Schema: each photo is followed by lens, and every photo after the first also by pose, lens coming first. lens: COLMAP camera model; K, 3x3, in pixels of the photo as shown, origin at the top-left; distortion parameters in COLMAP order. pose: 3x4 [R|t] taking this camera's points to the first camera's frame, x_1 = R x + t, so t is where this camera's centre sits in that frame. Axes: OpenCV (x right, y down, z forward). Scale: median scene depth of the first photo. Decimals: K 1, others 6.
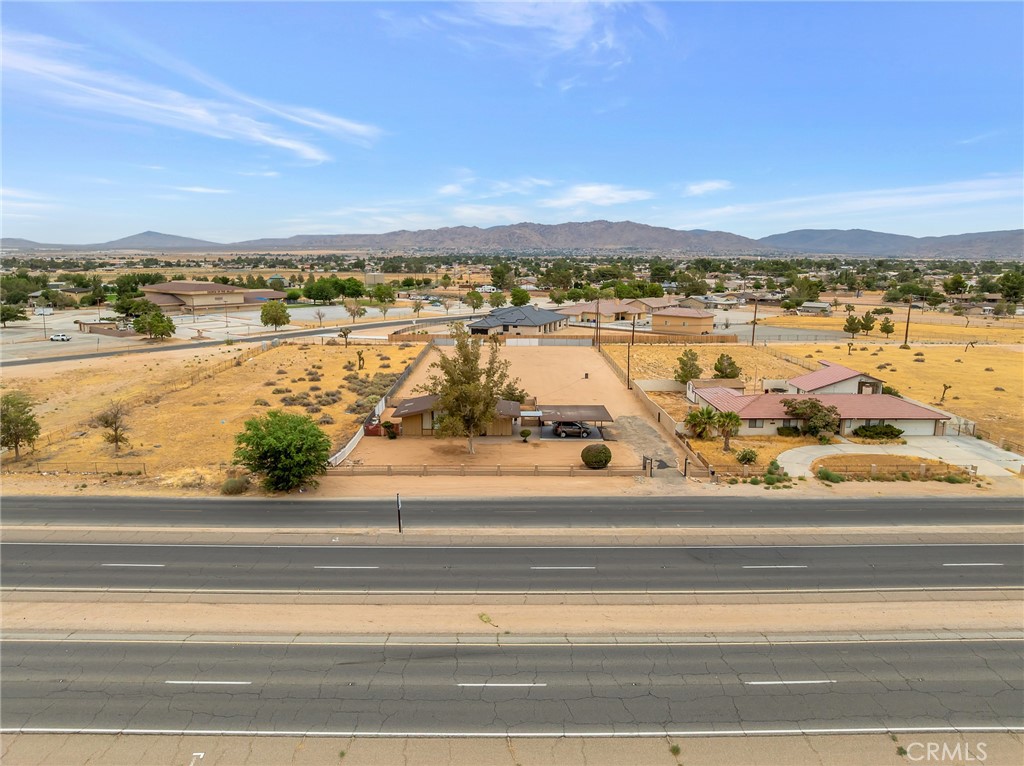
lens RADIAL K [[724.2, 0, 516.4], [0, 724.2, 375.6], [0, 0, 1]] dist [-0.036680, -0.002335]
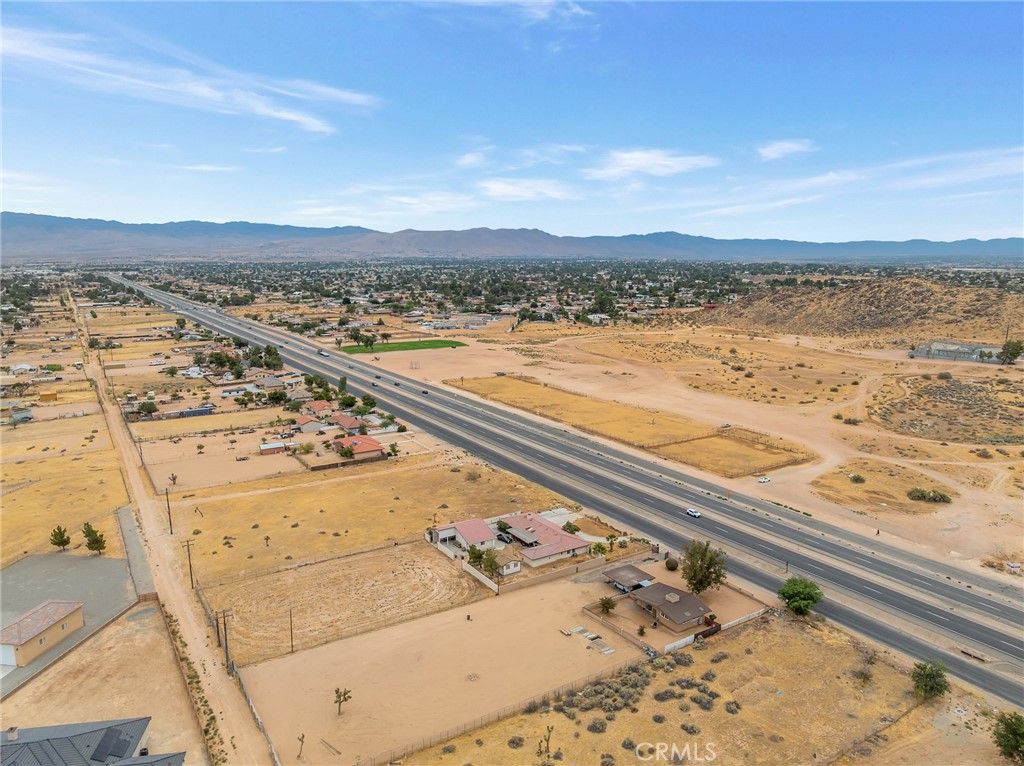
lens RADIAL K [[724.2, 0, 516.4], [0, 724.2, 375.6], [0, 0, 1]] dist [-0.036680, -0.002335]
pose [[-0.528460, -0.144690, 0.836537, -0.473444], [0.135178, 0.958457, 0.251173, -0.361871], [-0.838127, 0.245817, -0.486947, 0.773962]]
